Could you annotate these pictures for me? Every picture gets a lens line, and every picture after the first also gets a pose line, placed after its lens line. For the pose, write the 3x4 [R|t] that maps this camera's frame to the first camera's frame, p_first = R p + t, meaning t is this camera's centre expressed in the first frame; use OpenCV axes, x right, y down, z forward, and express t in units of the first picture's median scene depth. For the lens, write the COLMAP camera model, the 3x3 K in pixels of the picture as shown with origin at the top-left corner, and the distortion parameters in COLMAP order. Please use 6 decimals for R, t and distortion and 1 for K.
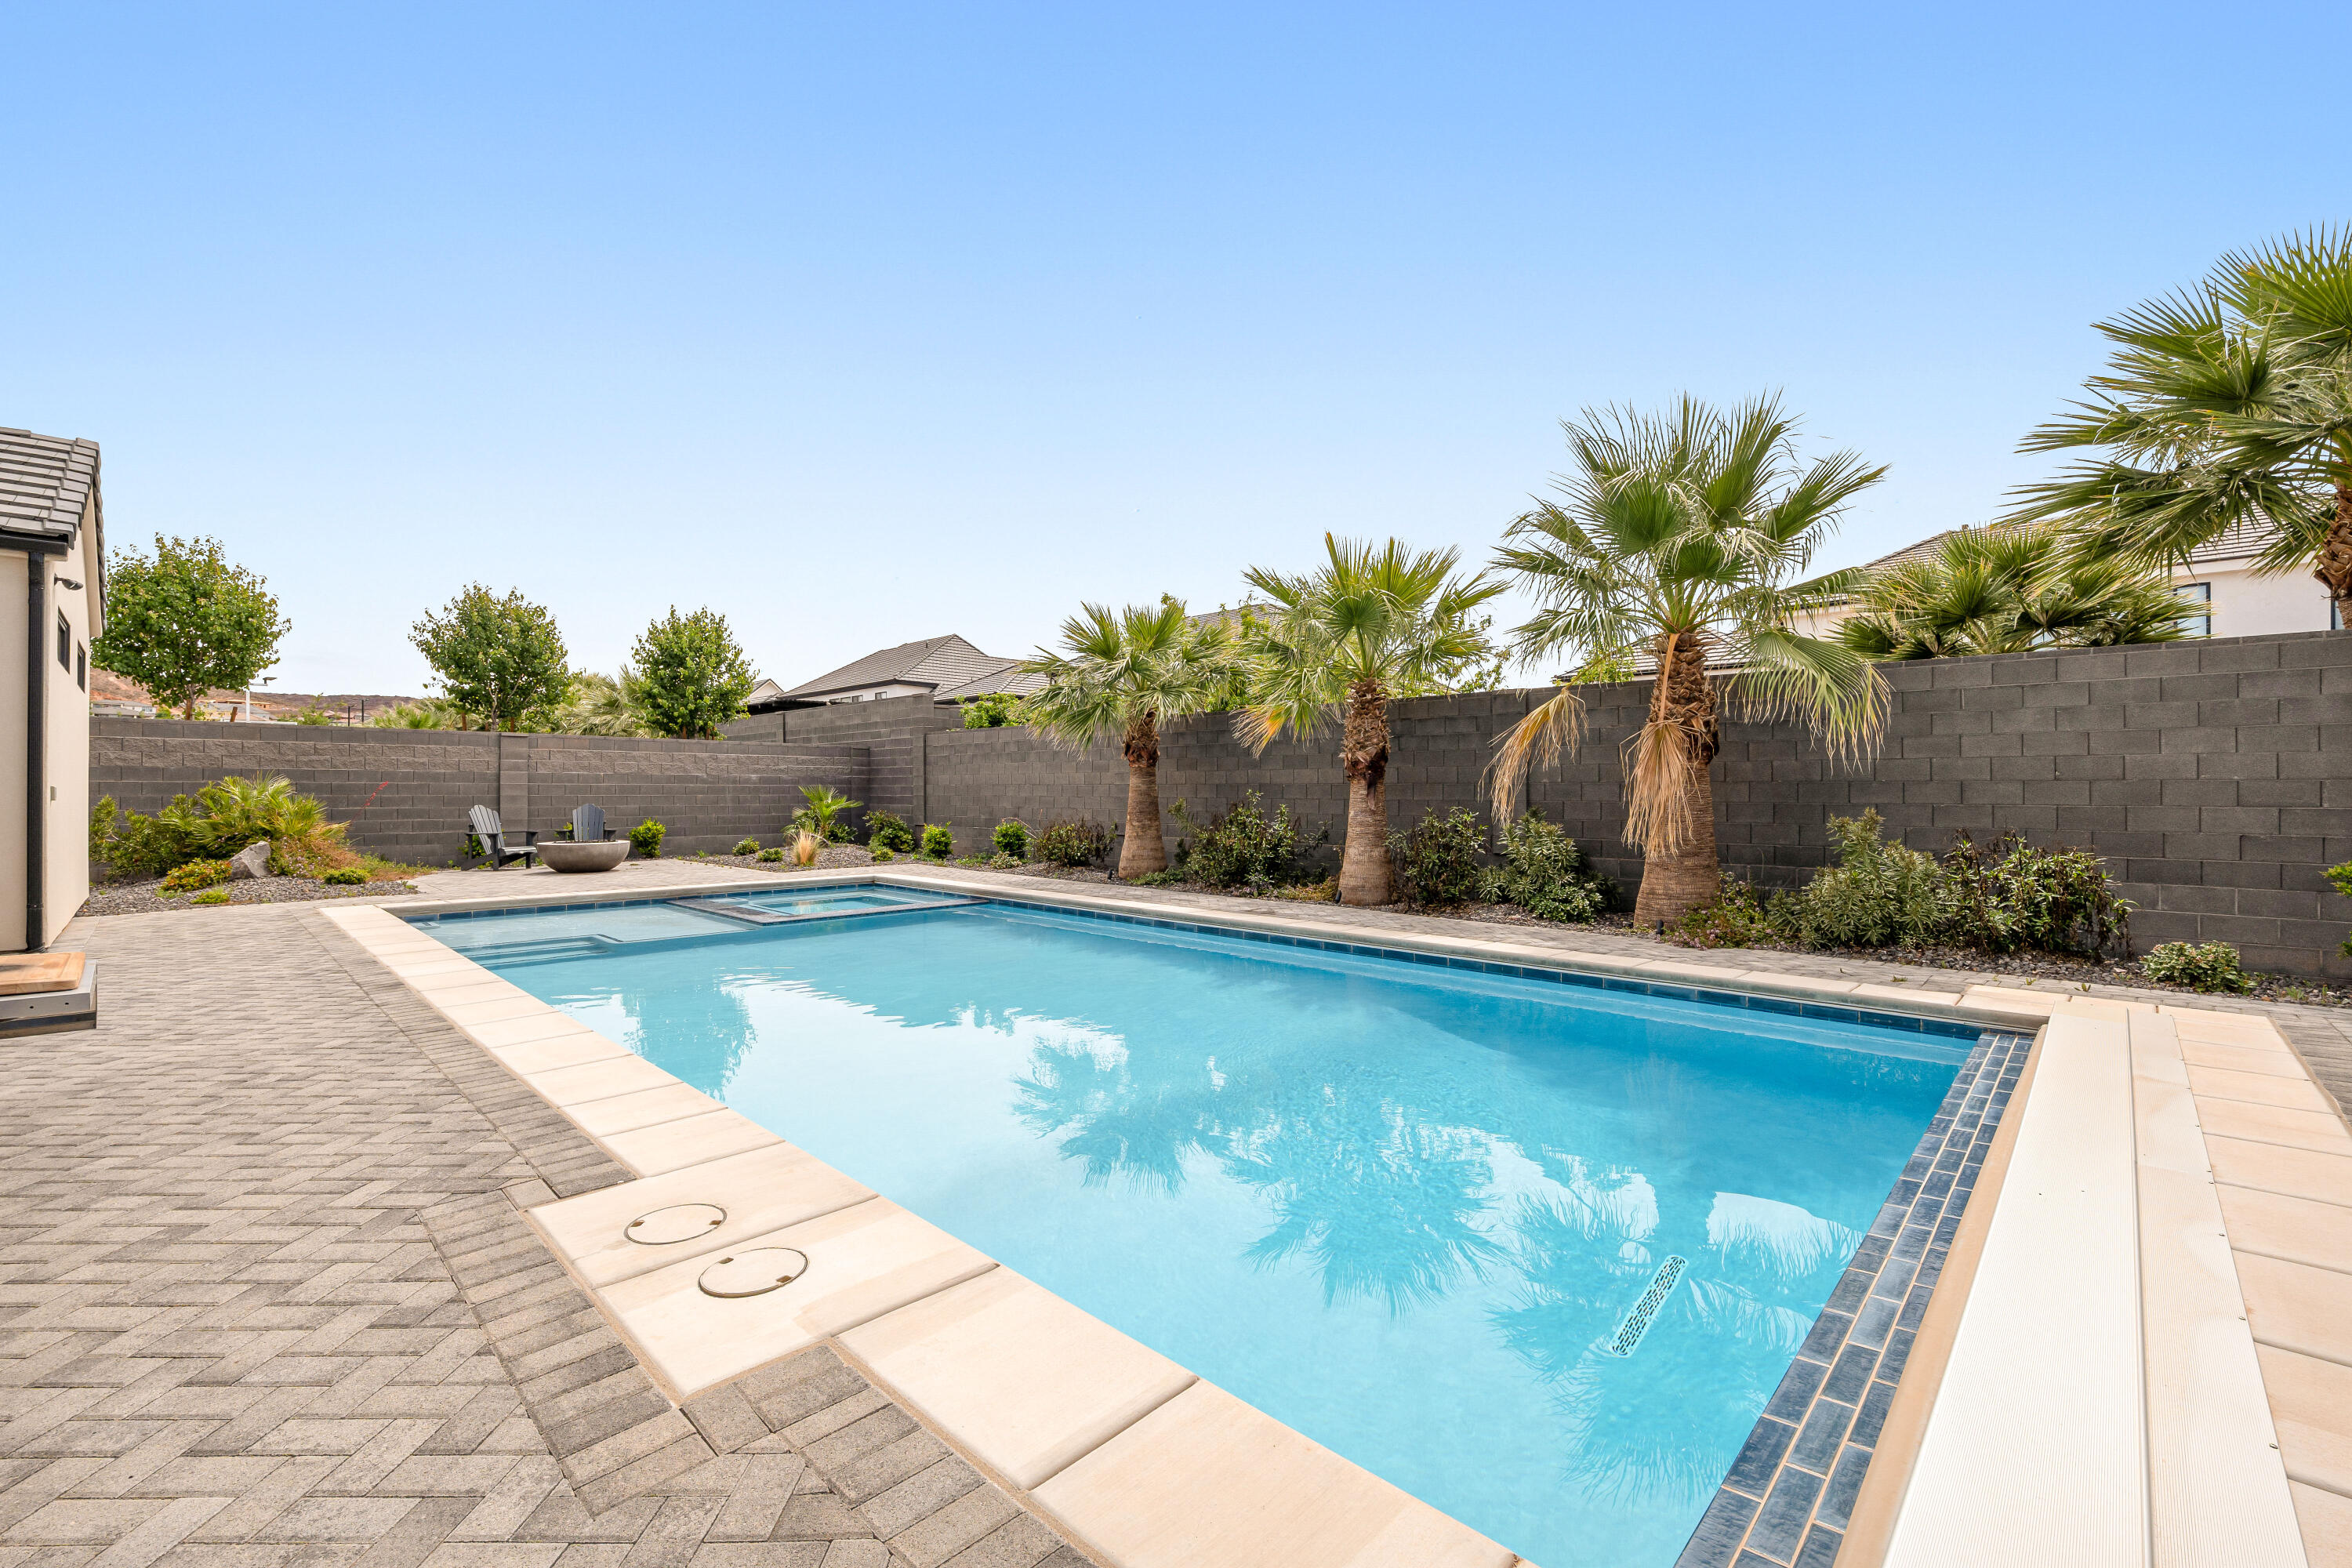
lens RADIAL K [[967.6, 0, 1169.6], [0, 967.6, 782.1], [0, 0, 1]] dist [-0.012656, 0.000016]
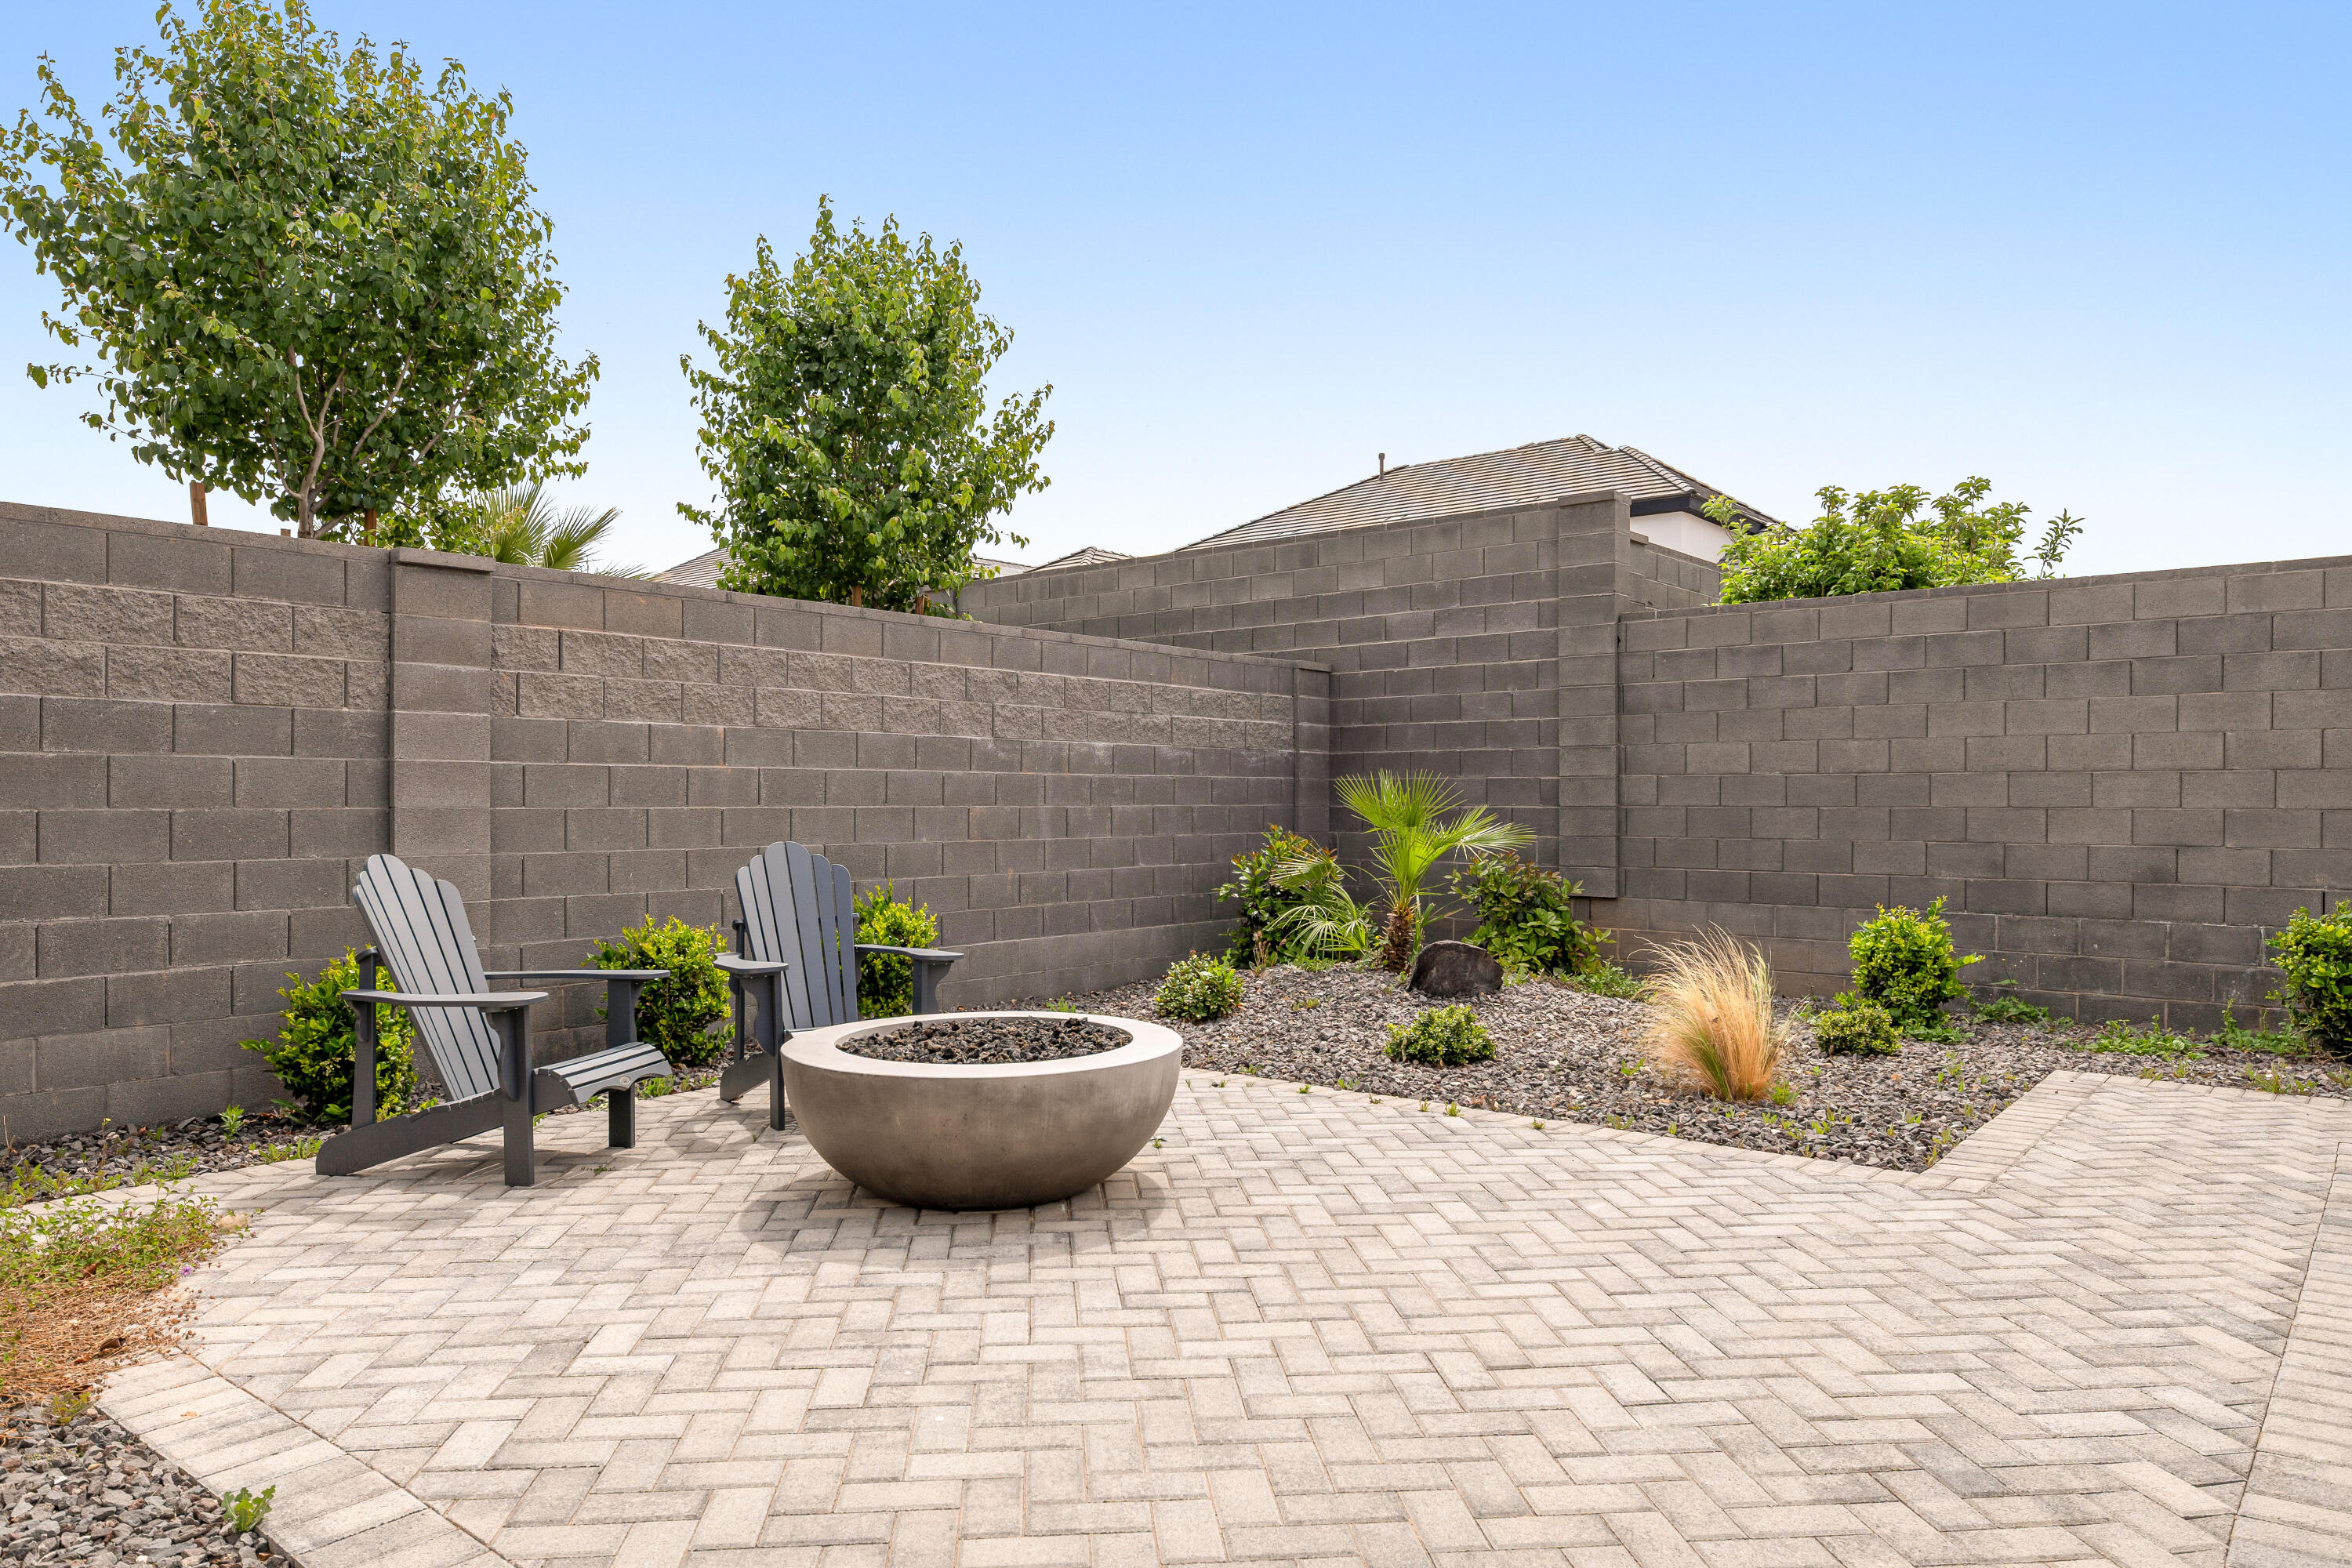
lens RADIAL K [[1526.5, 0, 1176.0], [0, 1526.5, 784.0], [0, 0, 1]] dist [0.005759, 0.003219]
pose [[0.997634, -0.001094, 0.068734, -0.480314], [0.001265, 0.999996, -0.002447, 0.008078], [-0.068731, 0.002529, 0.997632, 0.549985]]
